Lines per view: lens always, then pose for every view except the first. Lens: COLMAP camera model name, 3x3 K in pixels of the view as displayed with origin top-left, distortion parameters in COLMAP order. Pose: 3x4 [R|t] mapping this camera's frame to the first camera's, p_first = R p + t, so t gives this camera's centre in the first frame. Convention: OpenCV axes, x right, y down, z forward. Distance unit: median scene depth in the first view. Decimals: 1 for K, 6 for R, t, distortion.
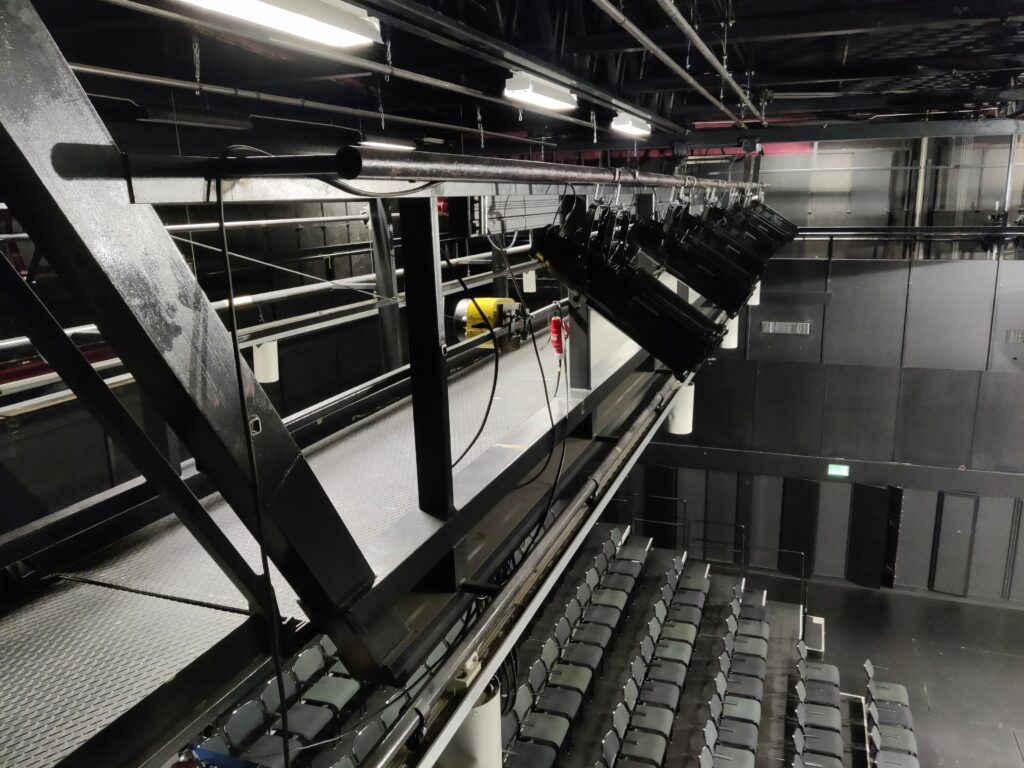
lens RADIAL K [[771.5, 0, 518.2], [0, 771.5, 384.3], [0, 0, 1]] dist [0.022516, -0.028198]
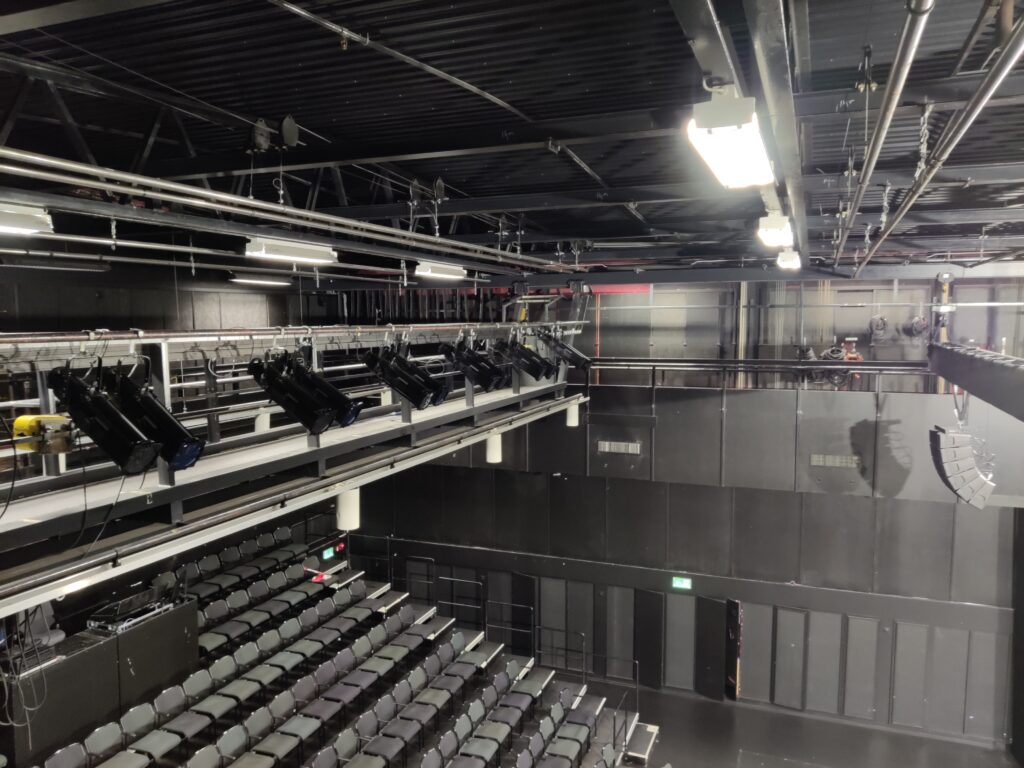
lens RADIAL K [[771.5, 0, 500.7], [0, 771.5, 397.8], [0, 0, 1]] dist [0.022516, -0.028198]
pose [[0.999366, 0.017616, -0.030941, 0.201535], [-0.021660, 0.990517, -0.135674, 0.009116], [0.028258, 0.136258, 0.990270, -0.095095]]
